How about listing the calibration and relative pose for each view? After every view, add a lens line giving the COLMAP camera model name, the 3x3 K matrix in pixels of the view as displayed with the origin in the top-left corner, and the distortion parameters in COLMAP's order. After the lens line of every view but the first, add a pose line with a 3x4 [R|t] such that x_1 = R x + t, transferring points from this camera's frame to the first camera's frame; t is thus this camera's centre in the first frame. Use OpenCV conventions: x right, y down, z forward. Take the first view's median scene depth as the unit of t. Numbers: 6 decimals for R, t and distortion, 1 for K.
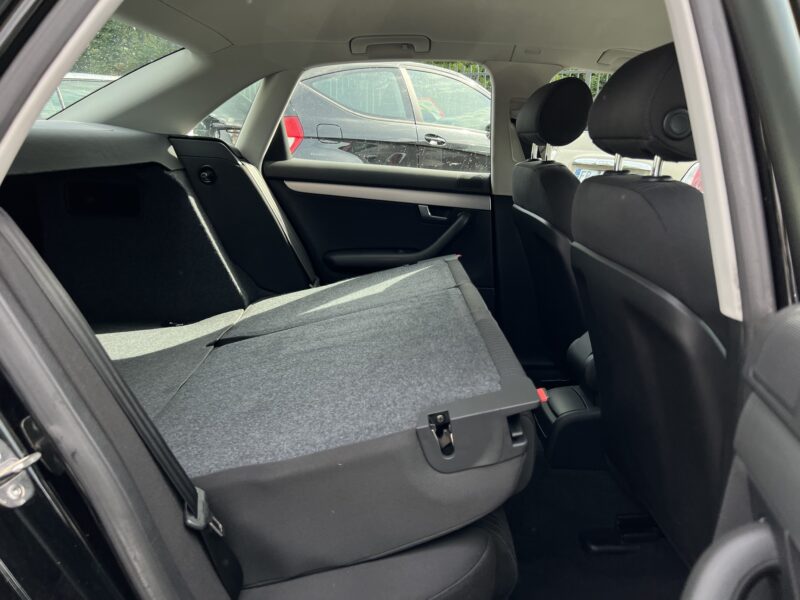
lens RADIAL K [[610.3, 0, 401.5], [0, 610.3, 298.1], [0, 0, 1]] dist [0.030800, -0.024414]
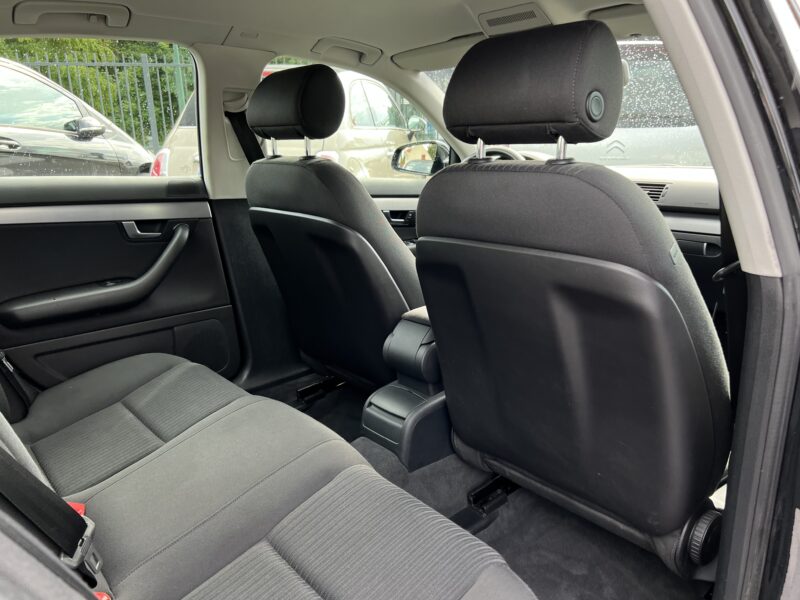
lens RADIAL K [[610.3, 0, 399.9], [0, 610.3, 302.7], [0, 0, 1]] dist [0.030800, -0.024414]
pose [[0.771597, -0.207260, 0.601399, -0.197624], [0.199633, 0.976565, 0.080424, -0.042415], [-0.603974, 0.058004, 0.794891, 0.153173]]
